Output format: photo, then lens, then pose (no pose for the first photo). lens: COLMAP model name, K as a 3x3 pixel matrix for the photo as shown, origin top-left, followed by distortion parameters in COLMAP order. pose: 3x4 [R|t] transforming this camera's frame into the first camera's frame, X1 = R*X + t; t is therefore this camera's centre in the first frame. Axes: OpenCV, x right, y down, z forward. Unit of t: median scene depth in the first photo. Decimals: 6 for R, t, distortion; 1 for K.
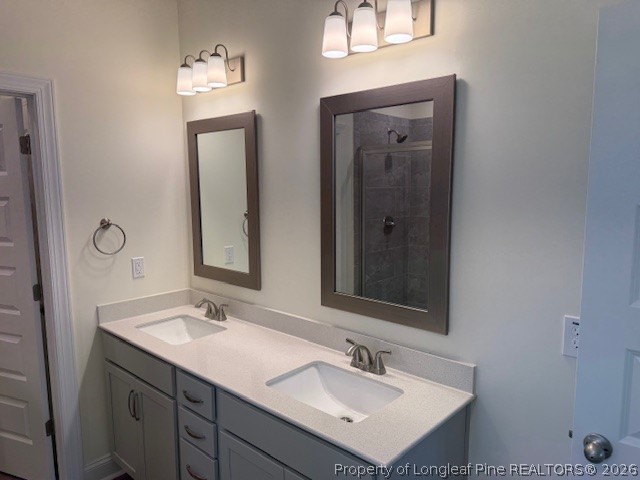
lens RADIAL K [[452.2, 0, 319.7], [0, 452.2, 244.6], [0, 0, 1]] dist [-0.002419, -0.006903]
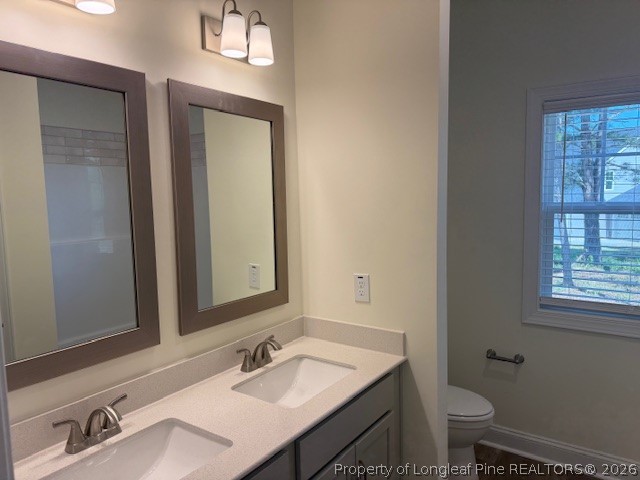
lens RADIAL K [[452.2, 0, 319.7], [0, 452.2, 244.6], [0, 0, 1]] dist [-0.002419, -0.006903]
pose [[-0.119806, -0.092540, 0.988475, -0.938130], [0.168321, 0.979339, 0.112086, -0.092433], [-0.978425, 0.179809, -0.101755, 0.940085]]
